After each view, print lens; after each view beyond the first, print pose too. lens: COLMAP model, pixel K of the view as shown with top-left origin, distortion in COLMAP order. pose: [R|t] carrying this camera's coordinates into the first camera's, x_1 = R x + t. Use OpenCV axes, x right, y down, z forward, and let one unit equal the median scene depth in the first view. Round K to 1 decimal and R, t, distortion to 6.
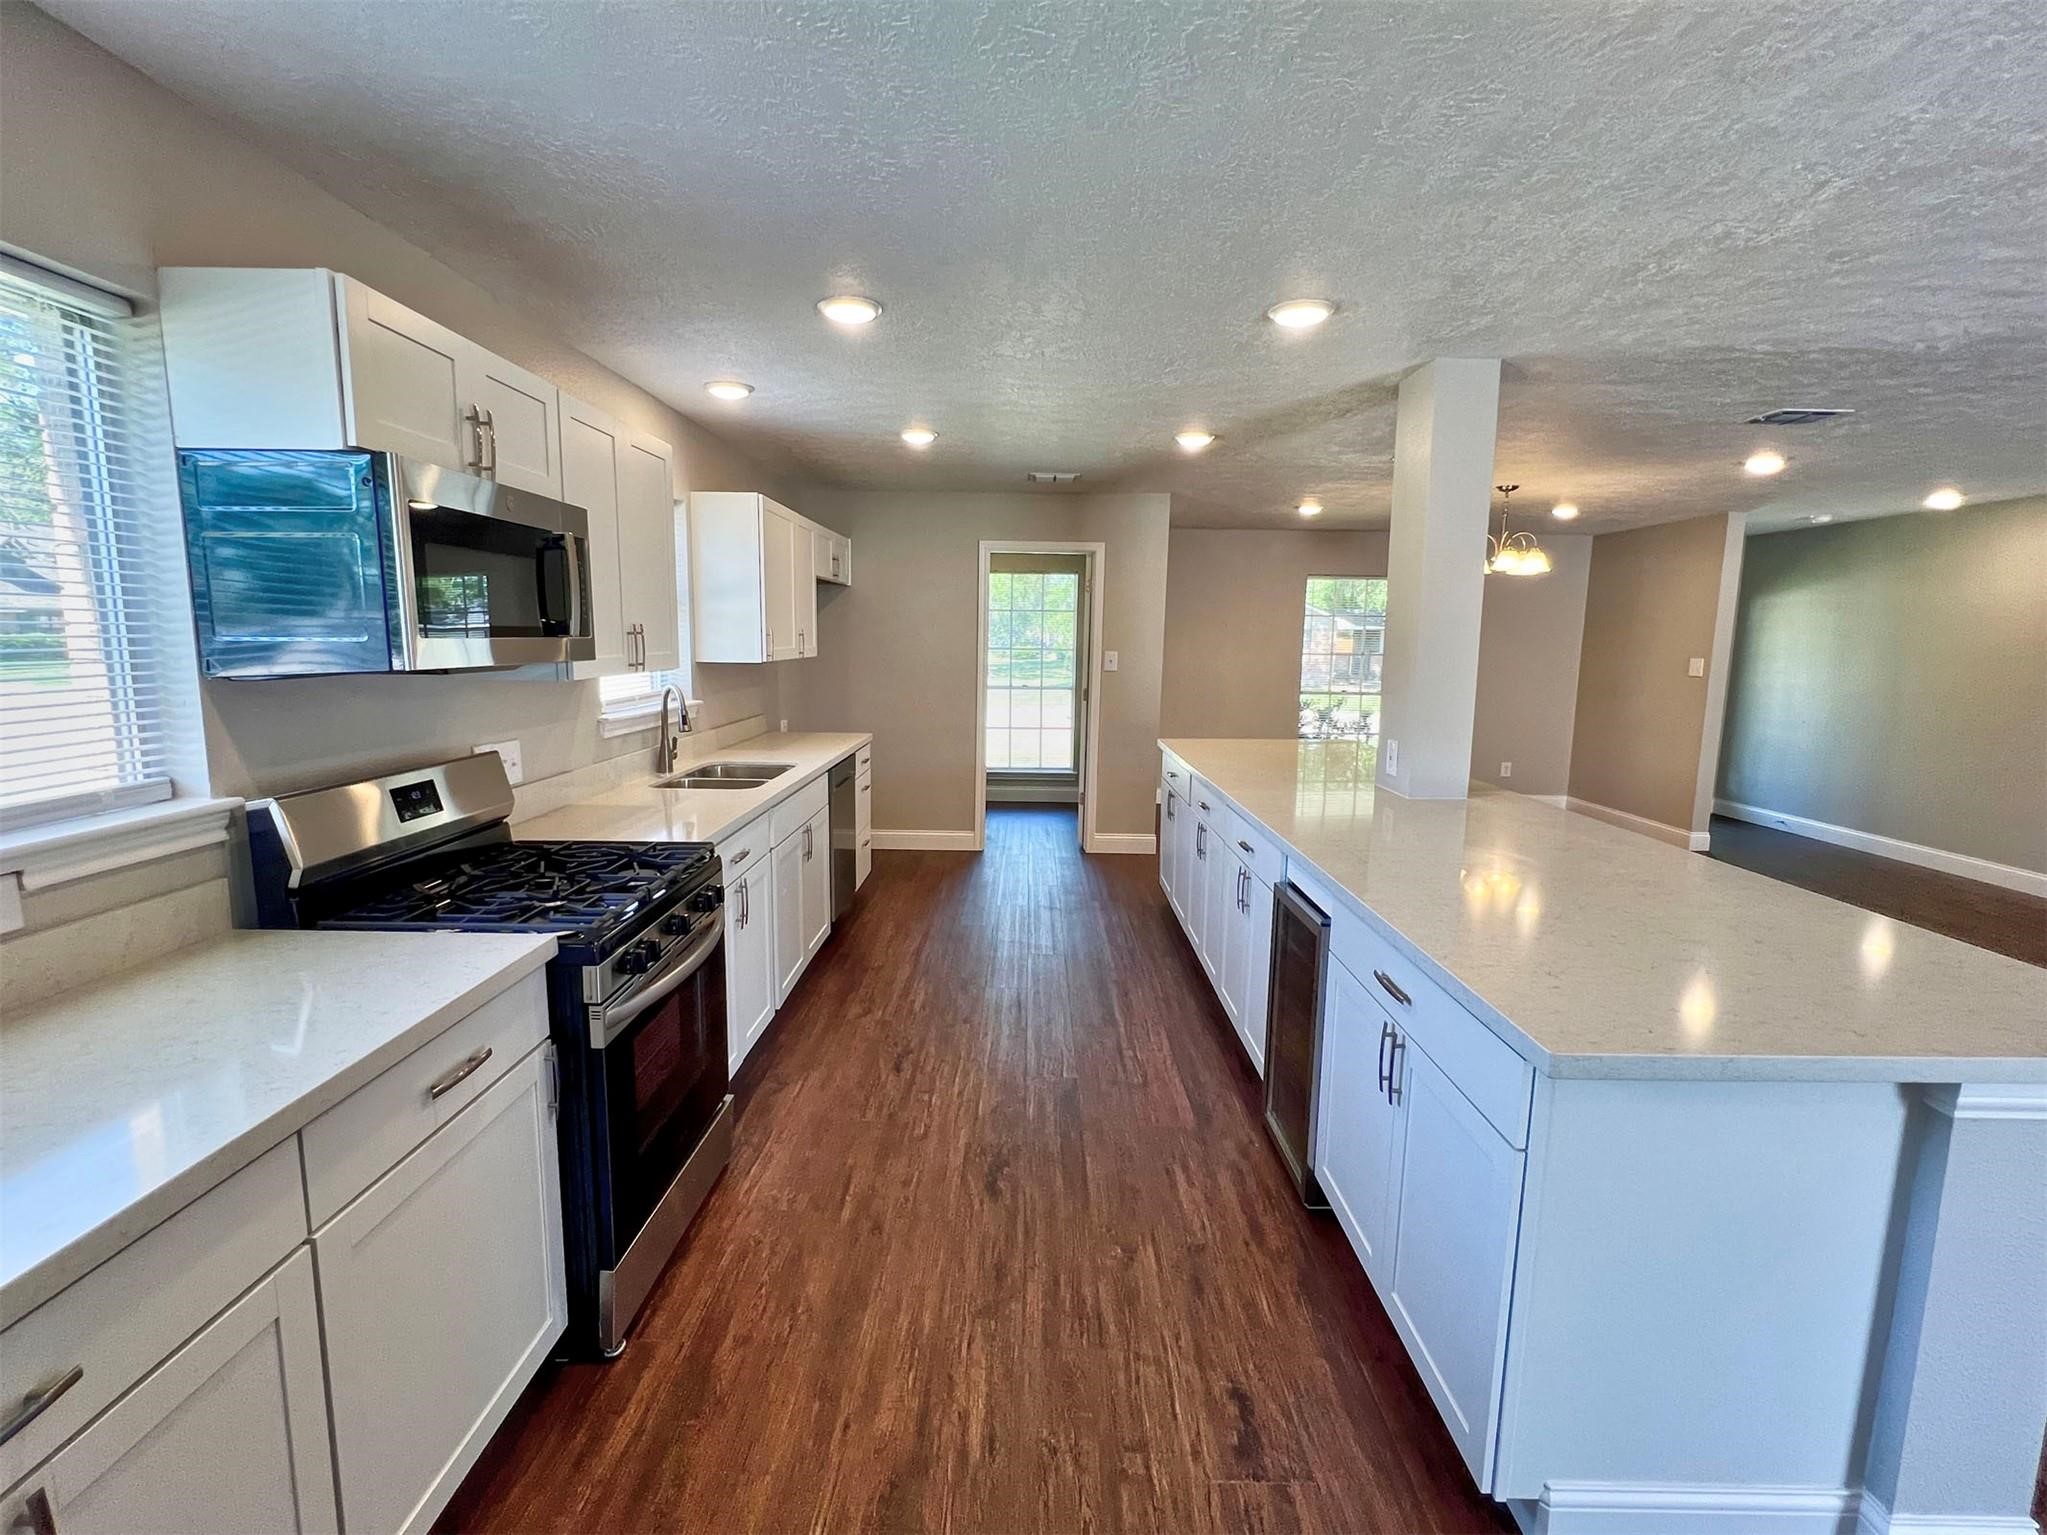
lens RADIAL K [[919.5, 0, 1023.5], [0, 919.5, 767.5], [0, 0, 1]] dist [-0.001299, -0.000005]
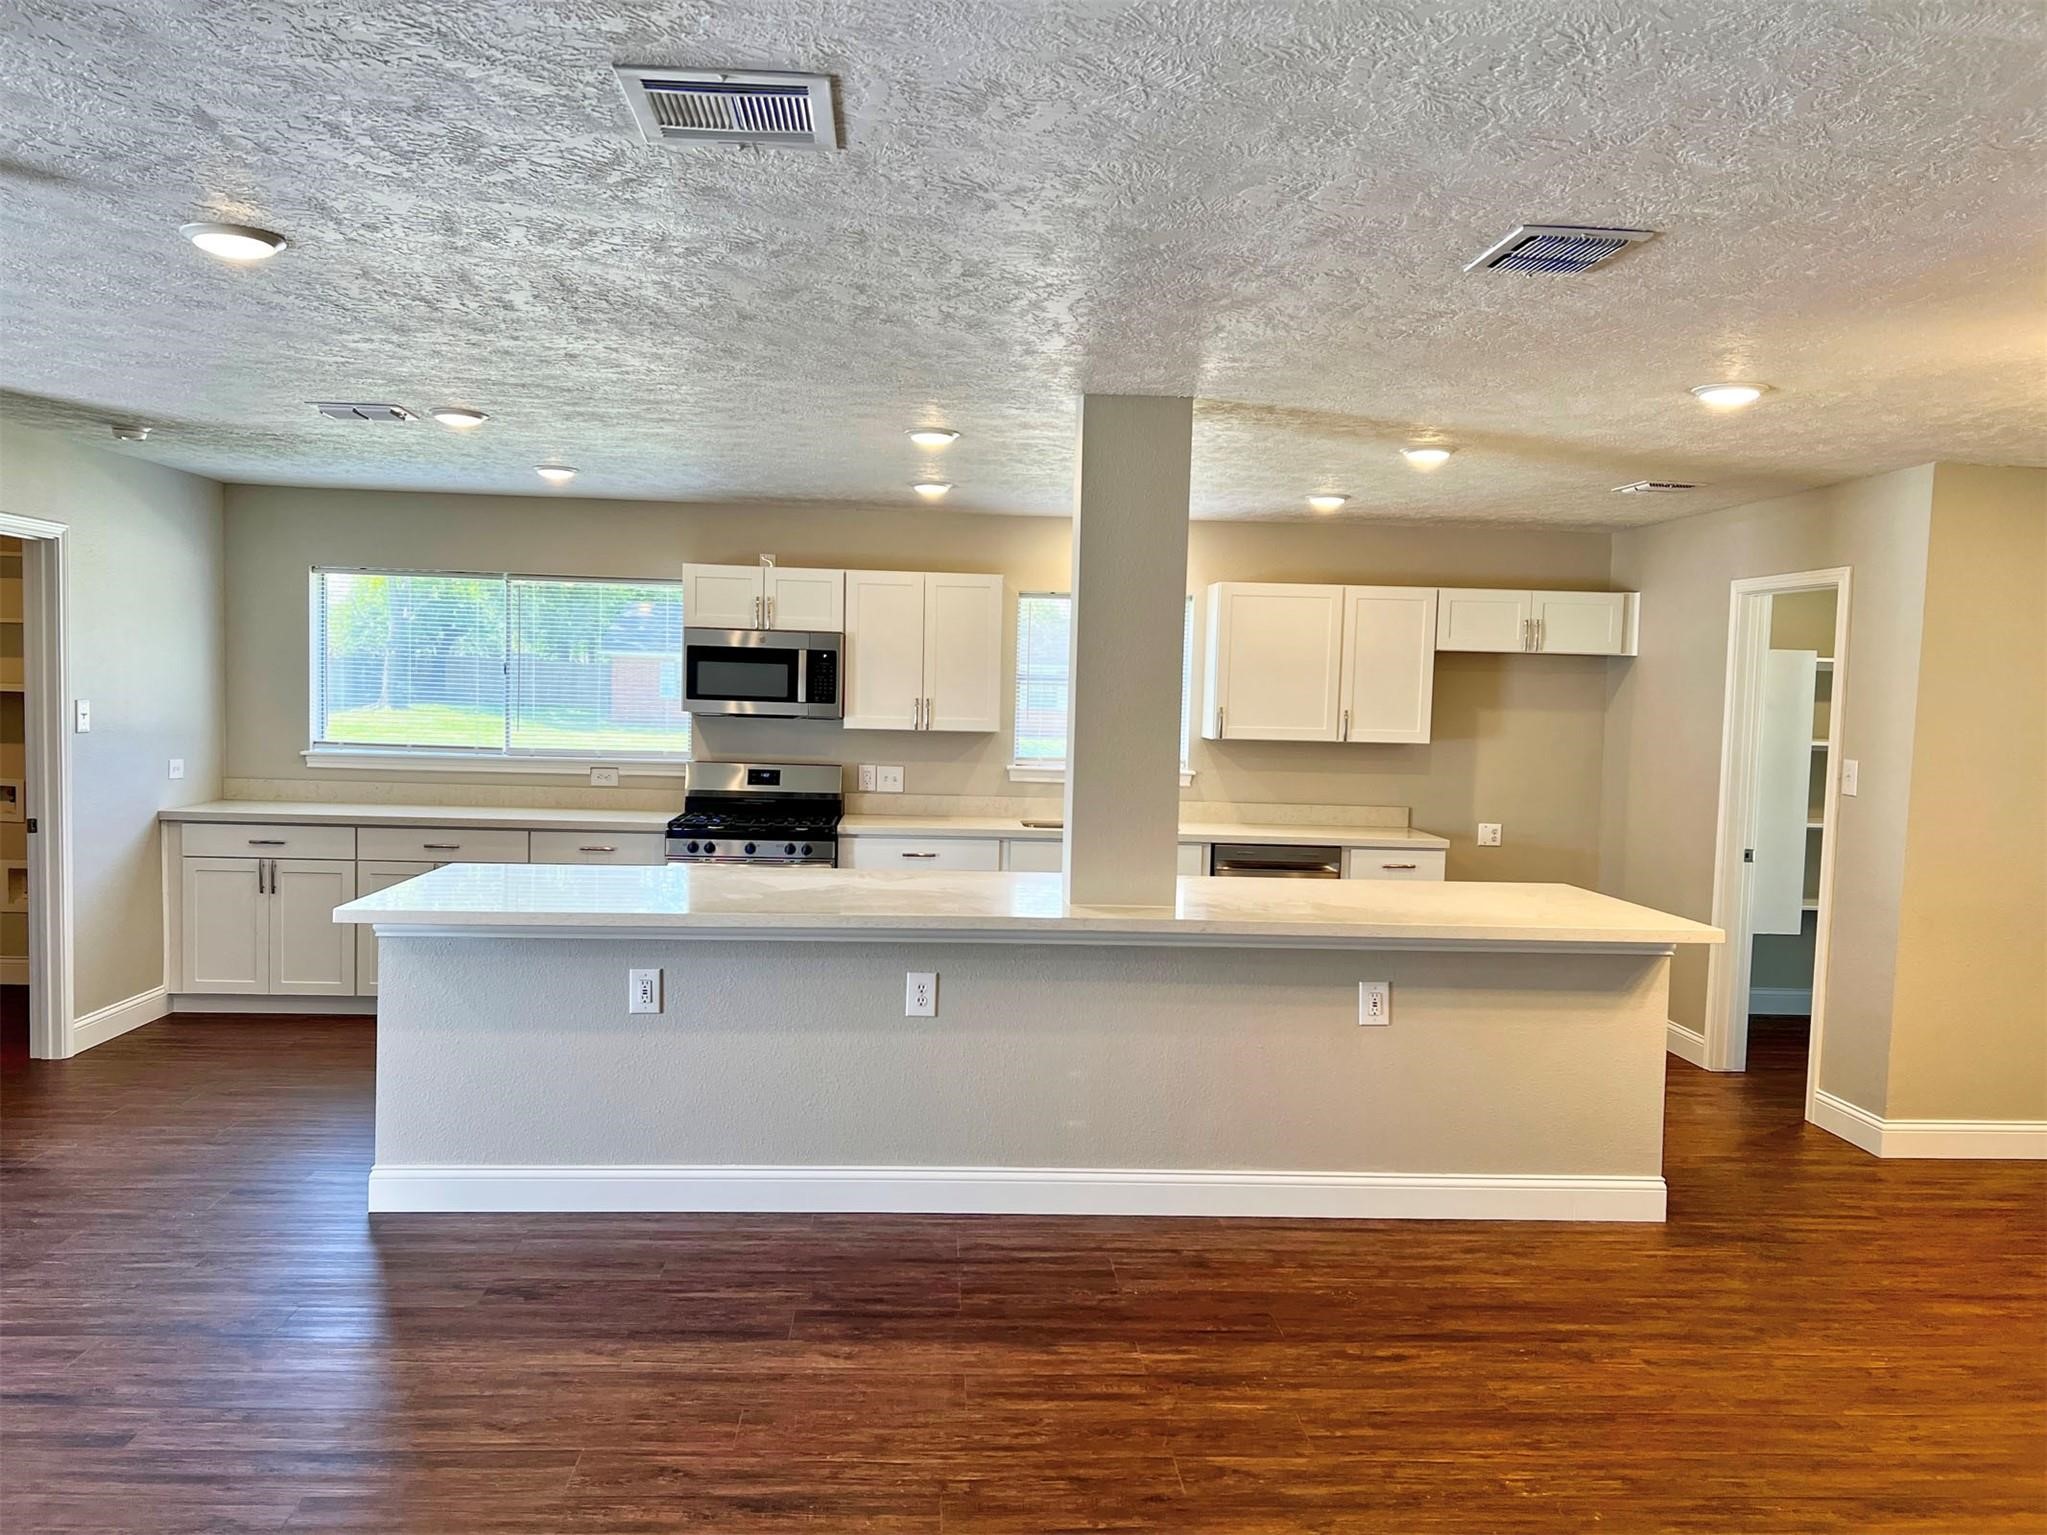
lens RADIAL K [[1541.9, 0, 1023.5], [0, 1541.9, 767.5], [0, 0, 1]] dist [0.063594, -0.060439]
pose [[0.069394, 0.043278, -0.996650, 2.445006], [-0.168313, 0.985244, 0.031064, -0.167788], [0.983288, 0.165593, 0.075654, 1.102603]]
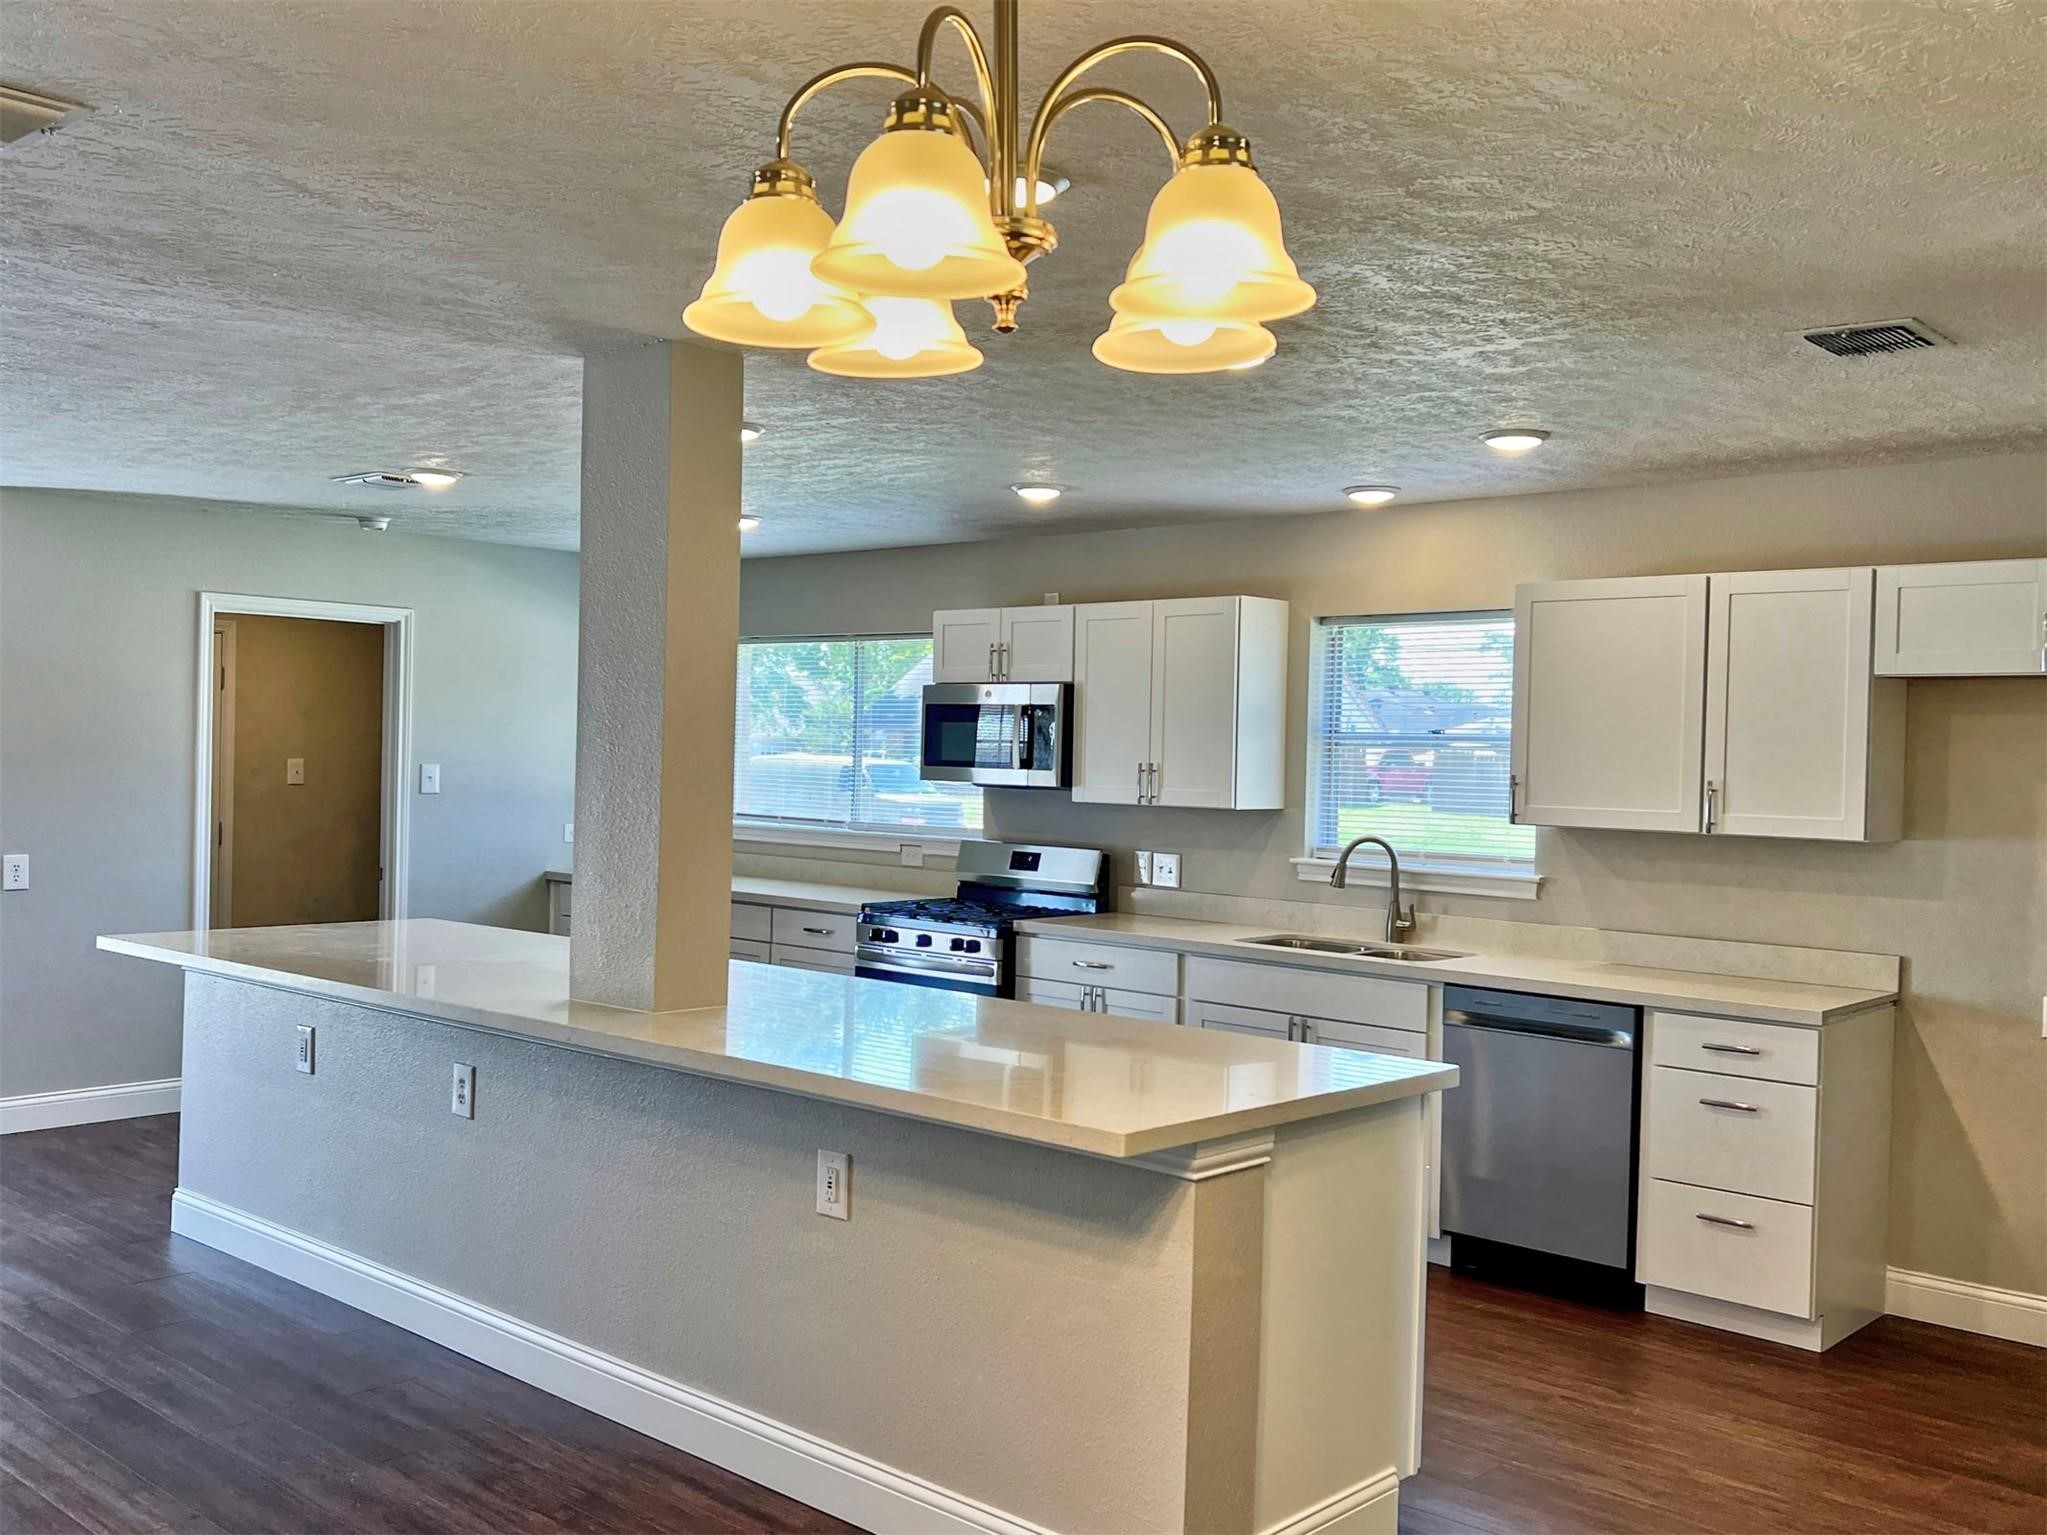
lens RADIAL K [[1853.9, 0, 996.2], [0, 1853.9, 763.7], [0, 0, 1]] dist [0.045346, -0.009737]
pose [[-0.669028, -0.023986, -0.742850, 1.668807], [-0.138581, 0.985977, 0.092974, -0.392964], [0.730203, 0.165147, -0.662971, 2.733399]]
